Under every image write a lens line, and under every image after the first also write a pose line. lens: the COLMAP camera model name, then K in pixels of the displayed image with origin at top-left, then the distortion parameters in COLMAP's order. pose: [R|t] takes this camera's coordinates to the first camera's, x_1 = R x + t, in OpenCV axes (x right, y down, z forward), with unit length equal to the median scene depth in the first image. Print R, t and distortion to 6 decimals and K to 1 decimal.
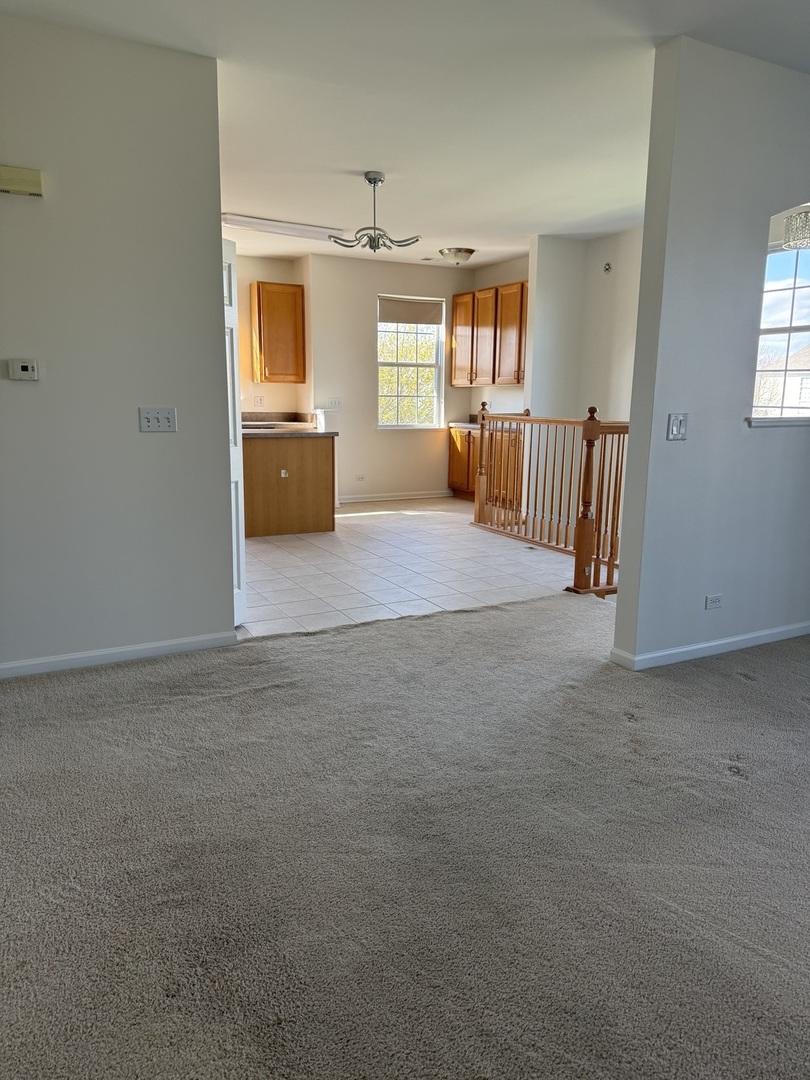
lens RADIAL K [[764.3, 0, 403.6], [0, 764.3, 541.2], [0, 0, 1]] dist [0.072303, -0.002733]
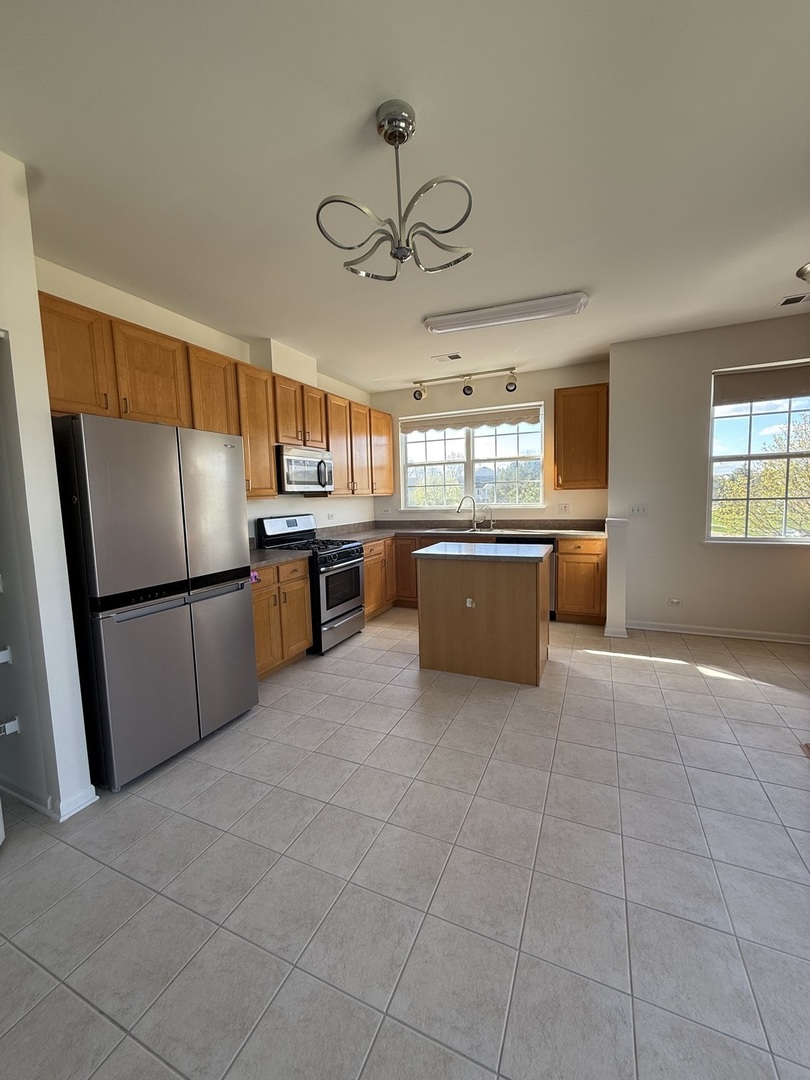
lens RADIAL K [[429.7, 0, 404.7], [0, 429.7, 536.3], [0, 0, 1]] dist [-0.000786, 0.000100]
pose [[0.605577, 0.048263, -0.794322, 0.132455], [-0.118527, 0.992496, -0.030059, -0.110680], [0.786910, 0.112351, 0.606753, 0.531312]]
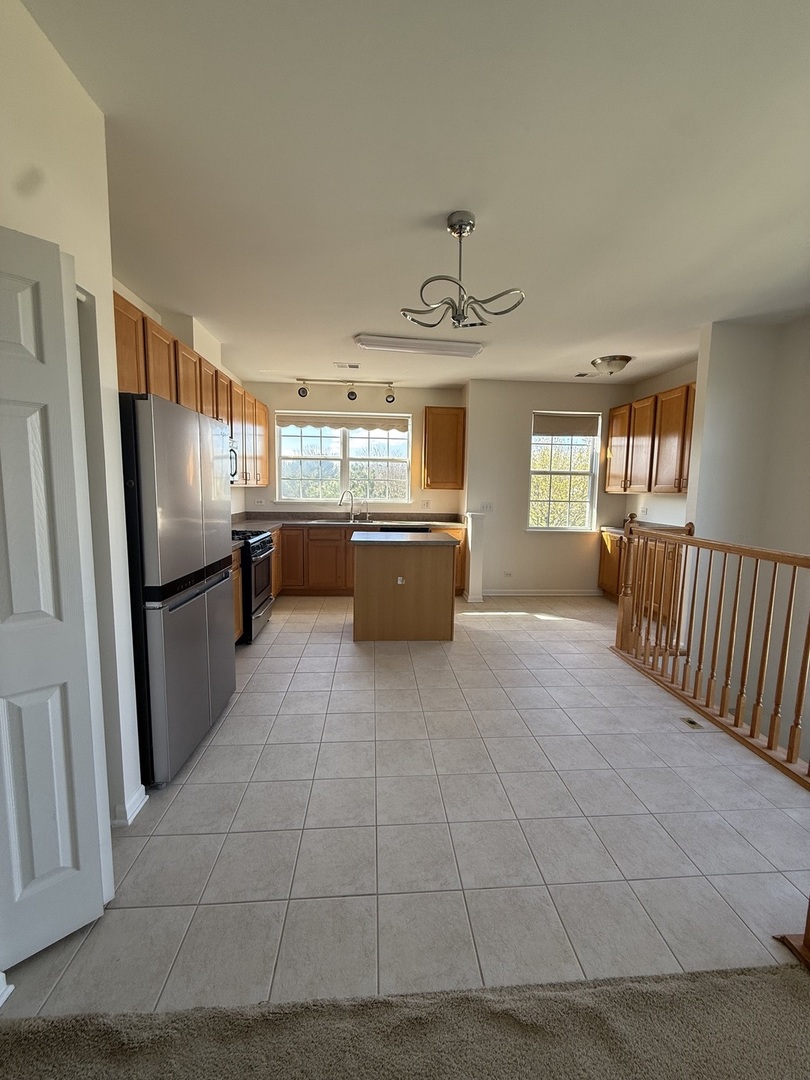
lens RADIAL K [[429.7, 0, 405.4], [0, 429.7, 536.2], [0, 0, 1]] dist [-0.000786, 0.000100]
pose [[0.914174, 0.050700, -0.402138, 0.057674], [-0.085027, 0.994058, -0.067965, -0.087579], [0.396303, 0.096325, 0.913053, 0.393146]]
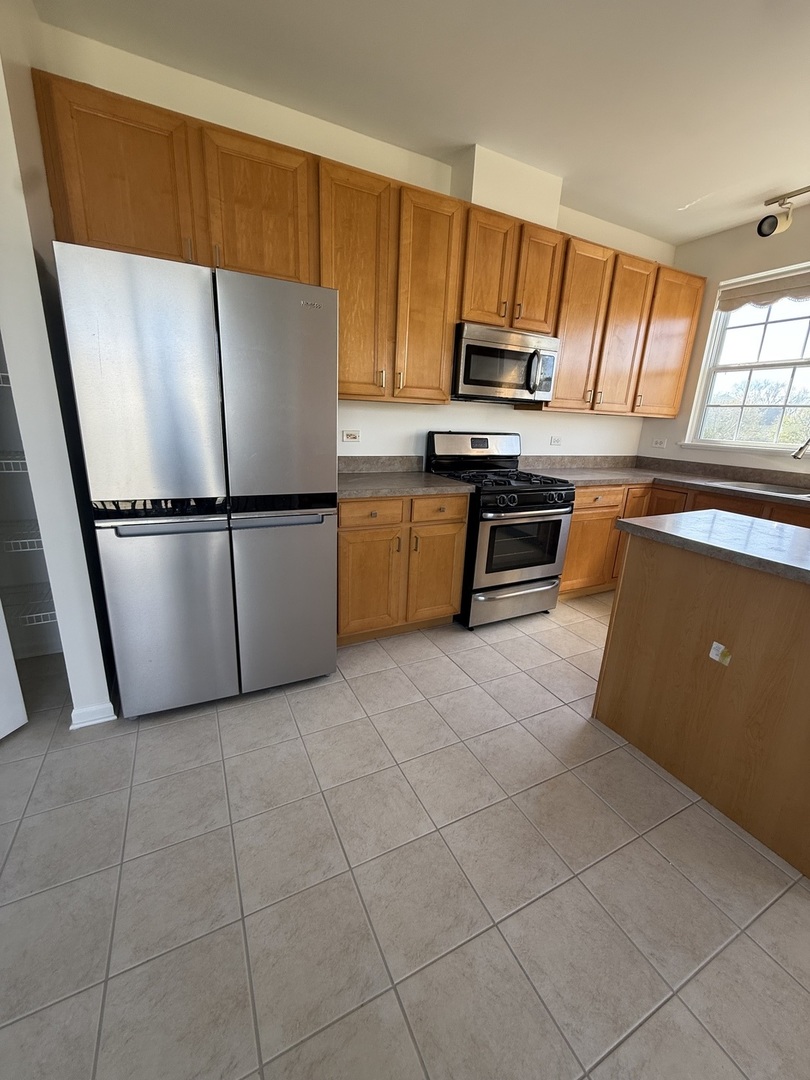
lens RADIAL K [[429.7, 0, 403.8], [0, 429.7, 536.3], [0, 0, 1]] dist [-0.000786, 0.000100]
pose [[-0.024067, 0.259957, -0.965320, 0.030933], [-0.236096, 0.936808, 0.258166, -0.129686], [0.971432, 0.234121, 0.038829, 0.667881]]
